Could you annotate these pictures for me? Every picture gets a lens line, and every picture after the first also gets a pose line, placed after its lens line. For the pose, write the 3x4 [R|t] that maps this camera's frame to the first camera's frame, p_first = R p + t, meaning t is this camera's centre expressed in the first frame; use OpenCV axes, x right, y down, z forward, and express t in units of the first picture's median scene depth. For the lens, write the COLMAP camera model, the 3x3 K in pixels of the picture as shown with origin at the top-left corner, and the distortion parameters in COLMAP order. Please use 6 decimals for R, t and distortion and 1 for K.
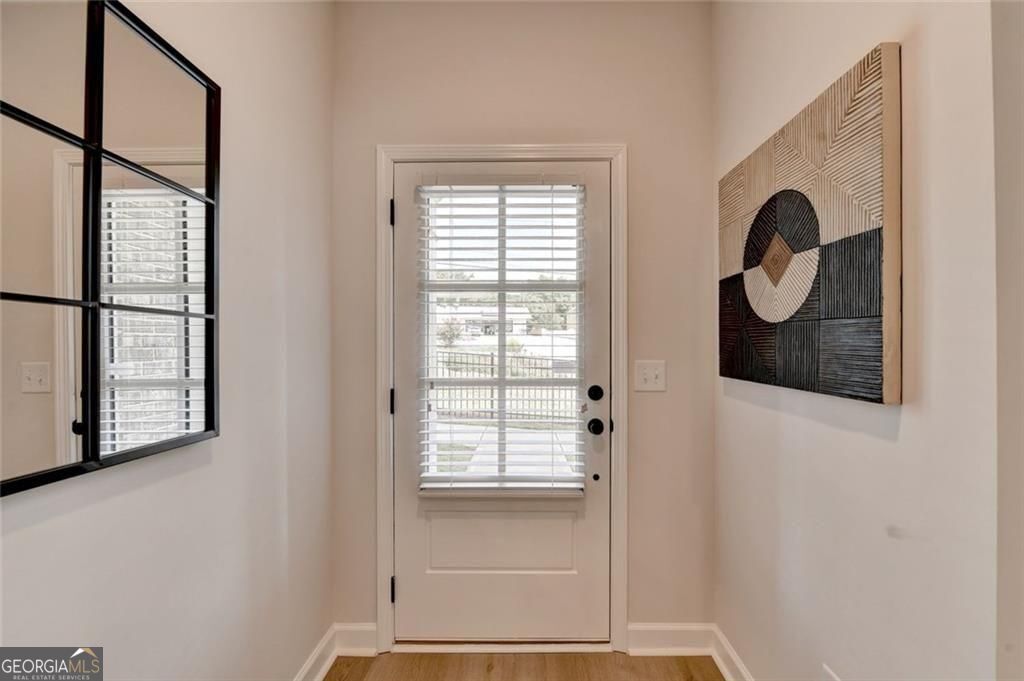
lens RADIAL K [[411.3, 0, 514.1], [0, 411.3, 343.6], [0, 0, 1]] dist [-0.008899, 0.000318]
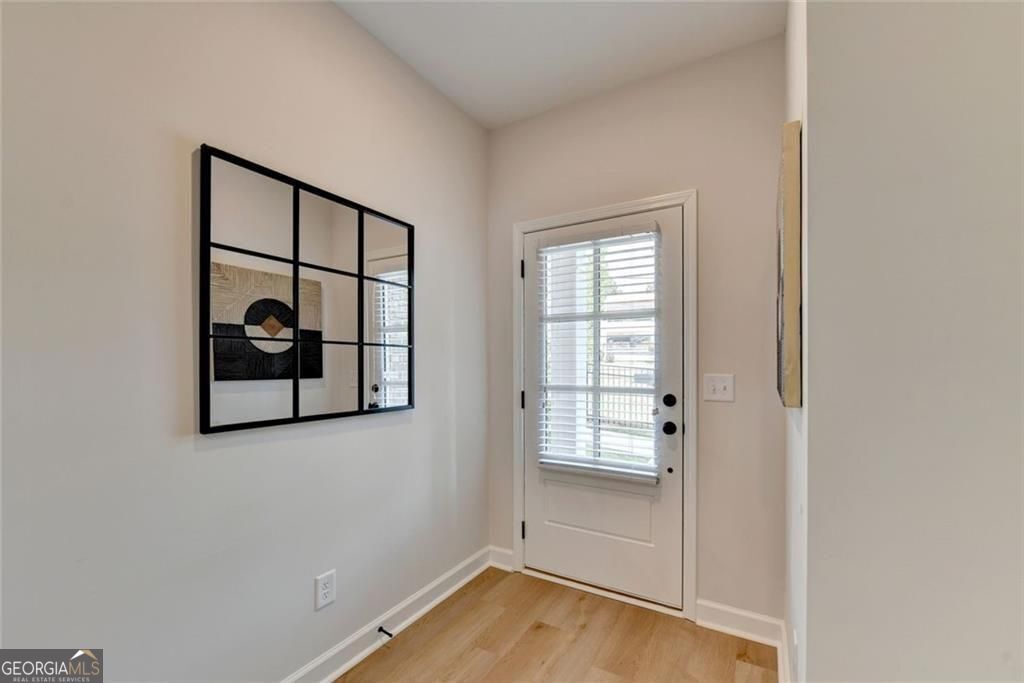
lens RADIAL K [[417.8, 0, 524.9], [0, 417.8, 357.6], [0, 0, 1]] dist [-0.006687, -0.000310]
pose [[0.870686, -0.005353, -0.491810, 0.433311], [0.003935, 0.999985, -0.003916, -0.002341], [0.491824, 0.001475, 0.870693, -0.278409]]
